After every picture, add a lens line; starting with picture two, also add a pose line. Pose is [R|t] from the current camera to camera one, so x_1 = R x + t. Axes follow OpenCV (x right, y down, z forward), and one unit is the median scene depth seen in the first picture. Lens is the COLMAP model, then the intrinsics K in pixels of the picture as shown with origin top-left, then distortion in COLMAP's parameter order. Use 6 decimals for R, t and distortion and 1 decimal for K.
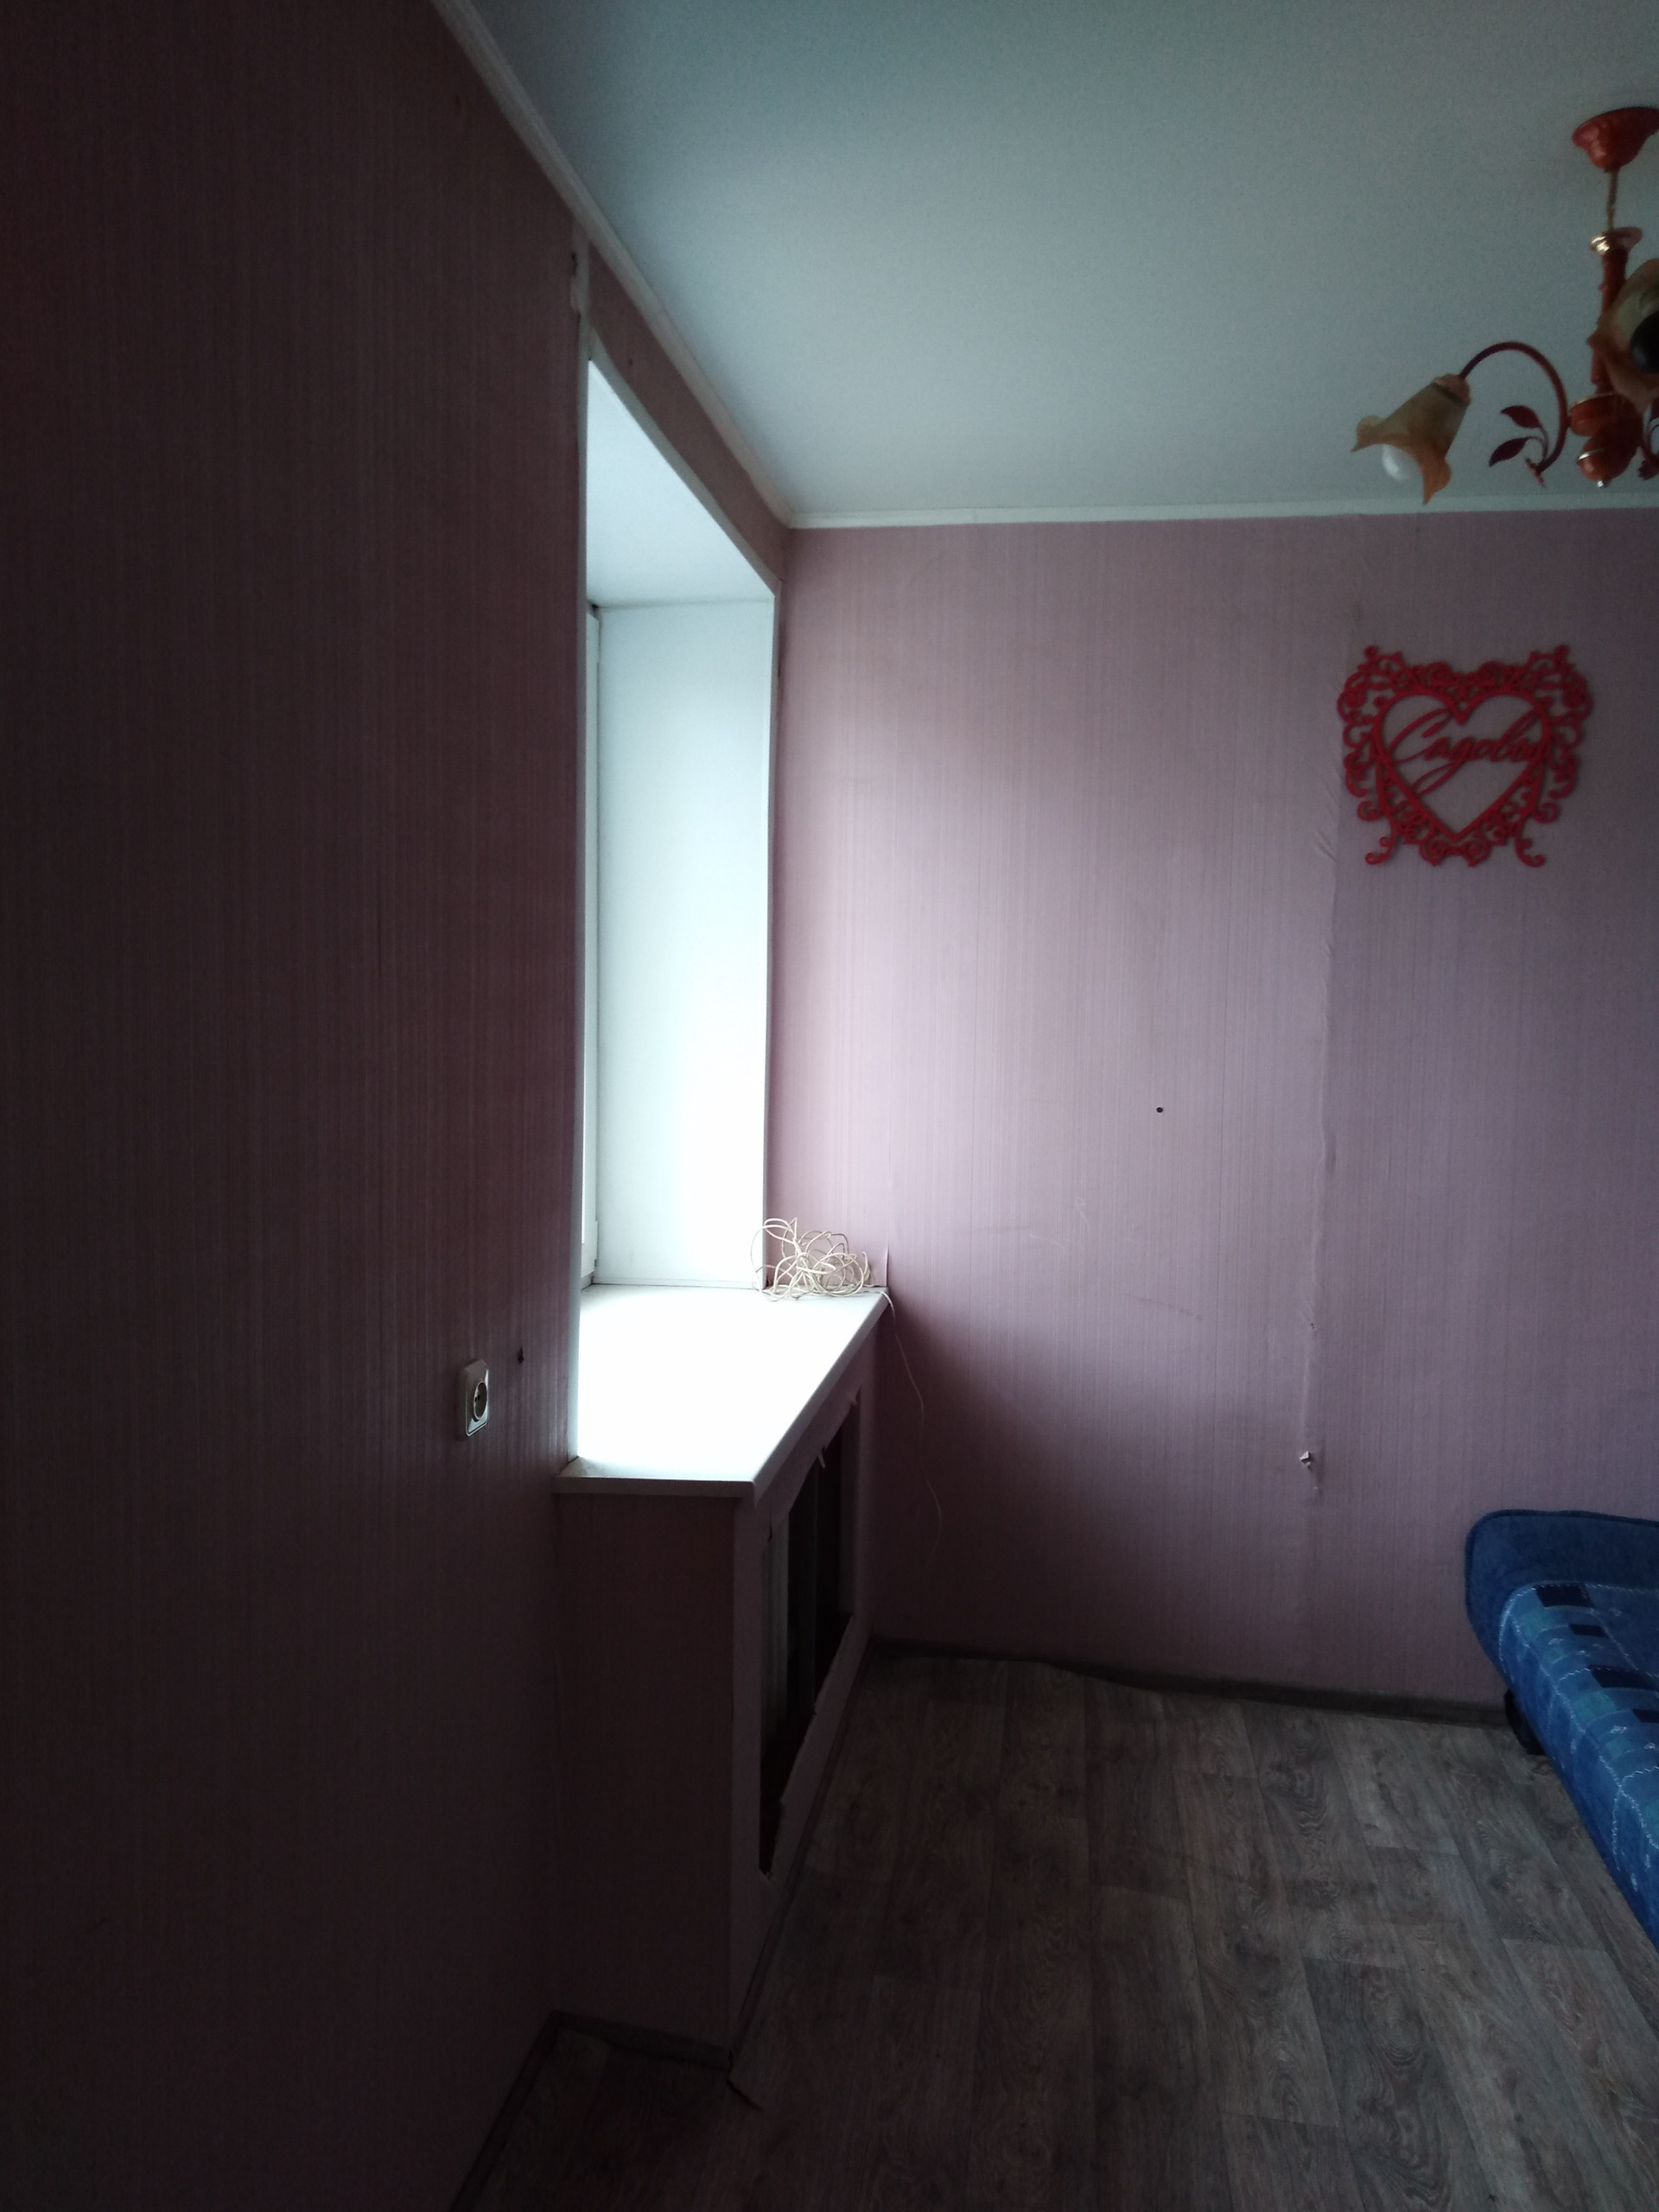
lens RADIAL K [[1652.4, 0, 828.3], [0, 1652.4, 1089.9], [0, 0, 1]] dist [0.030378, -0.015418]
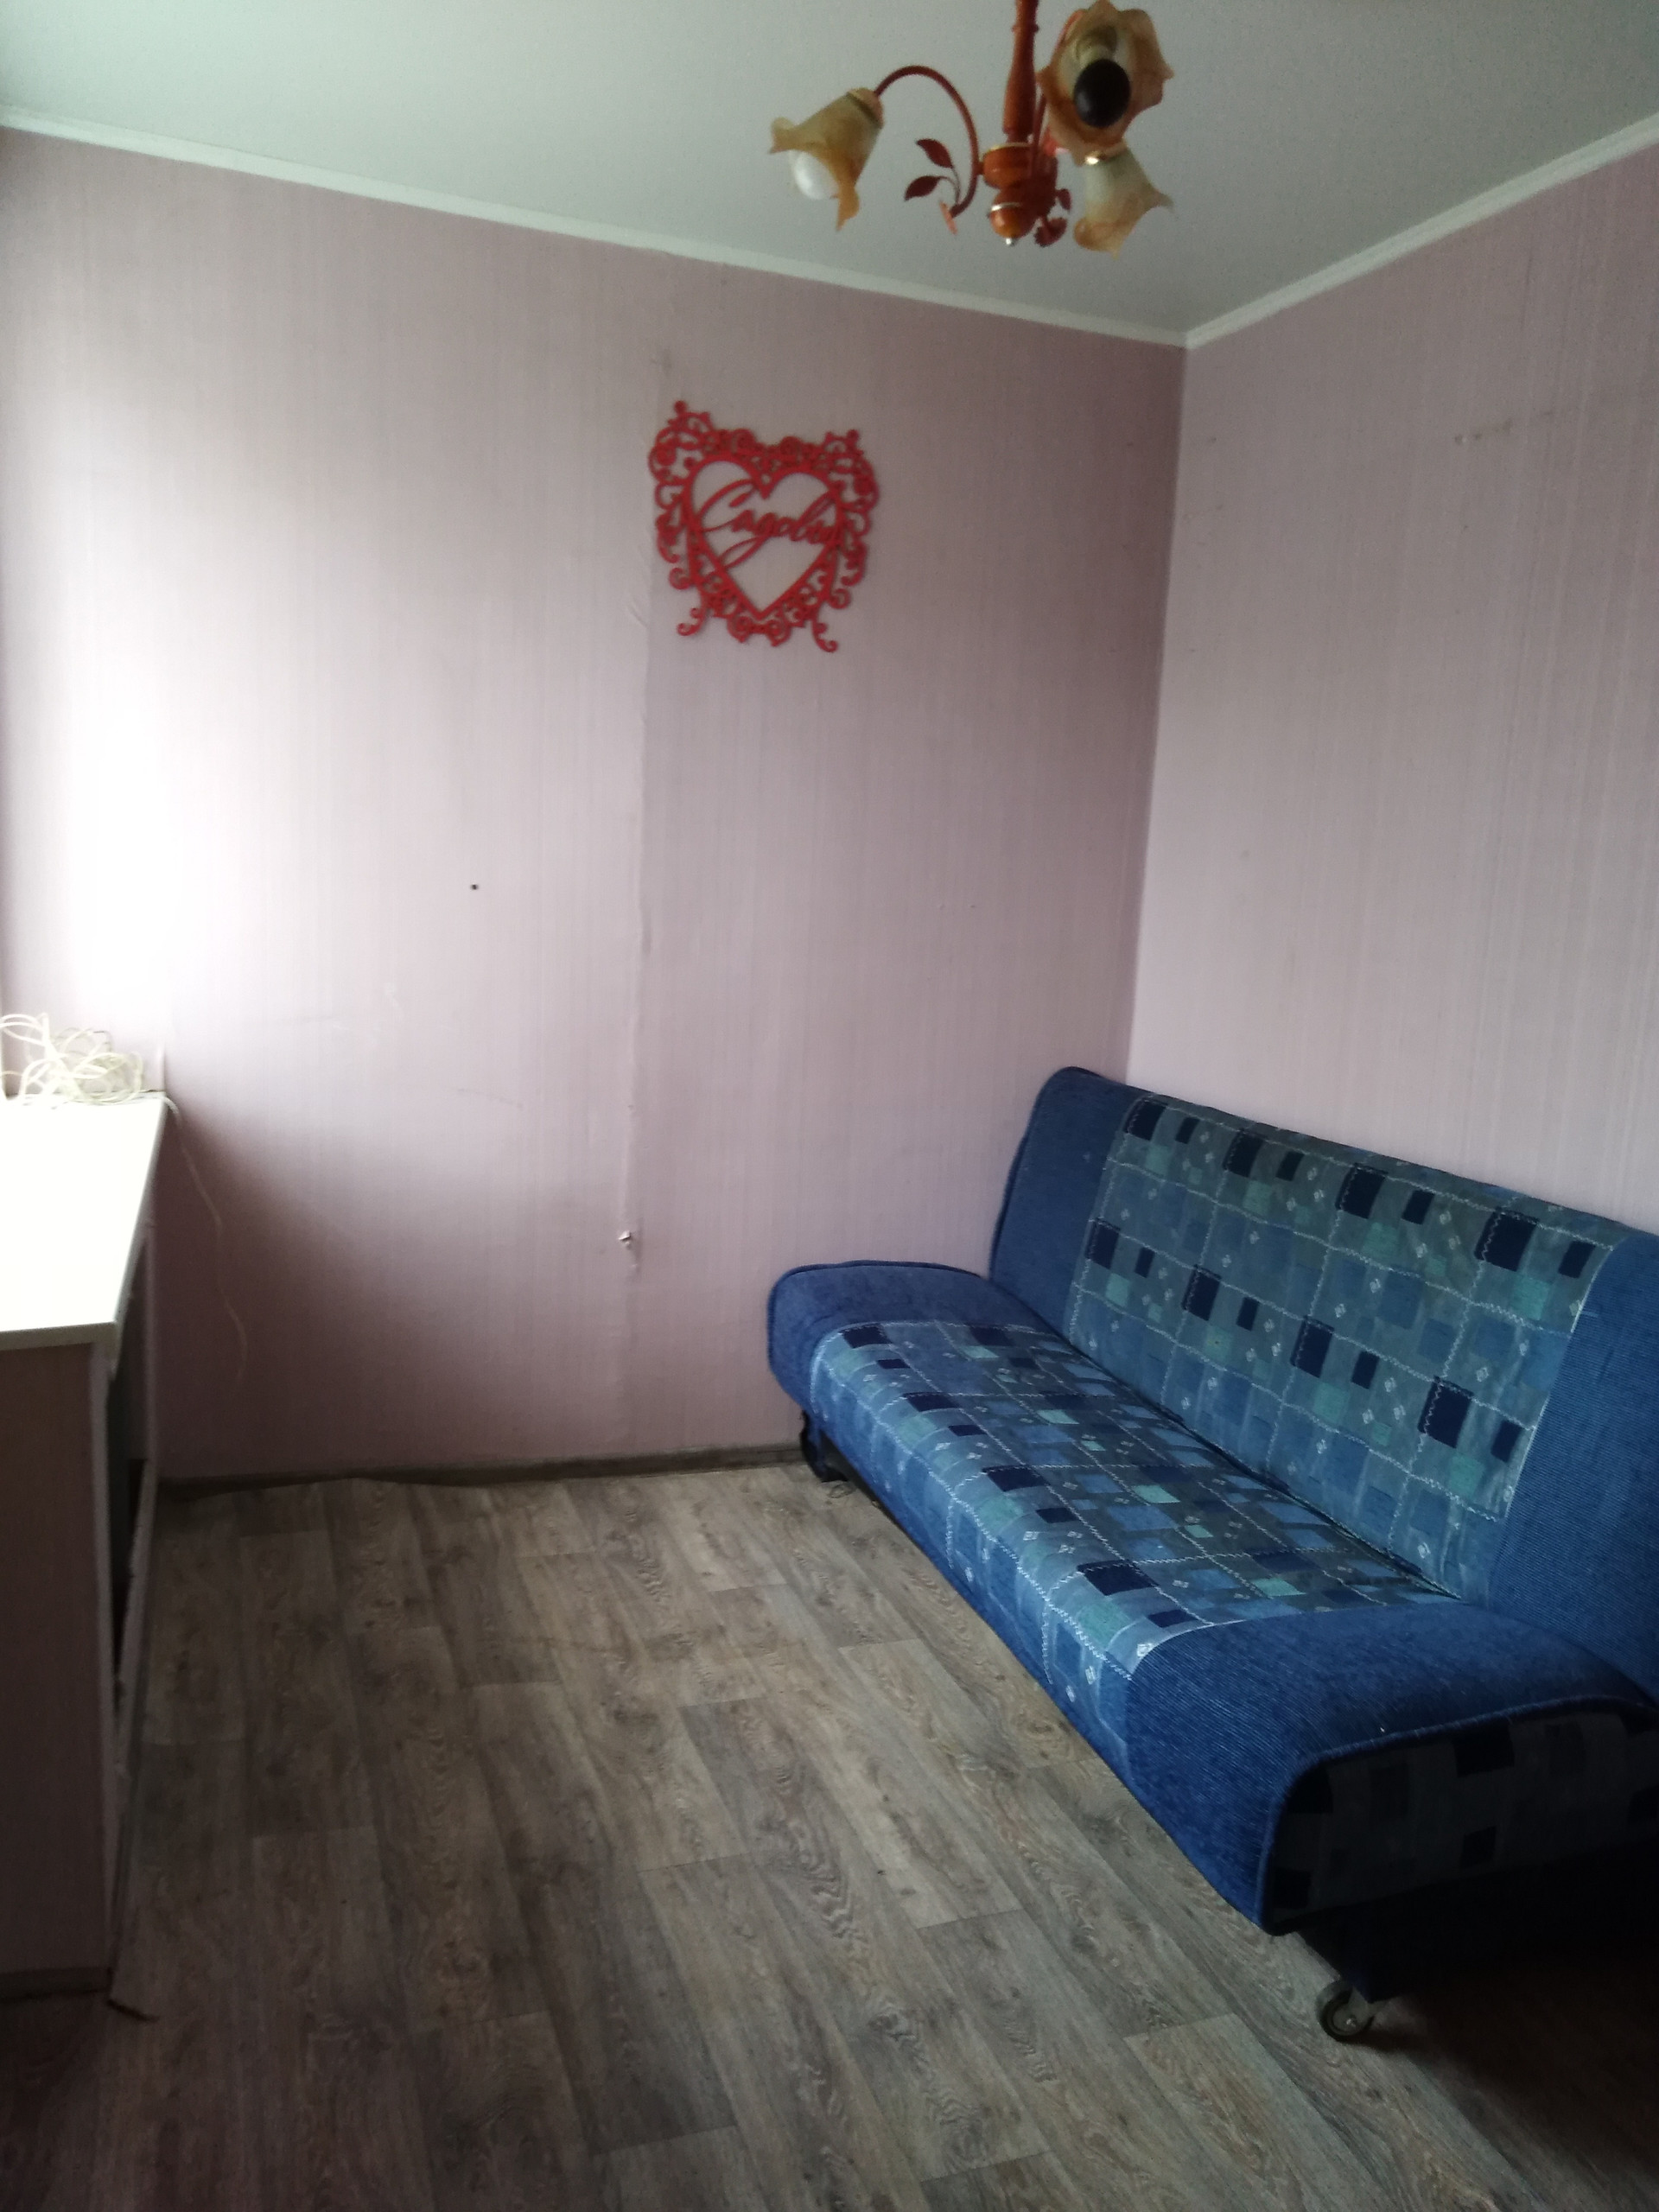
lens RADIAL K [[1652.4, 0, 842.2], [0, 1652.4, 1103.5], [0, 0, 1]] dist [0.030378, -0.015418]
pose [[0.872194, -0.053651, 0.486208, -0.090163], [-0.009183, 0.991996, 0.125936, 0.015479], [-0.489073, -0.114306, 0.864720, 0.087031]]
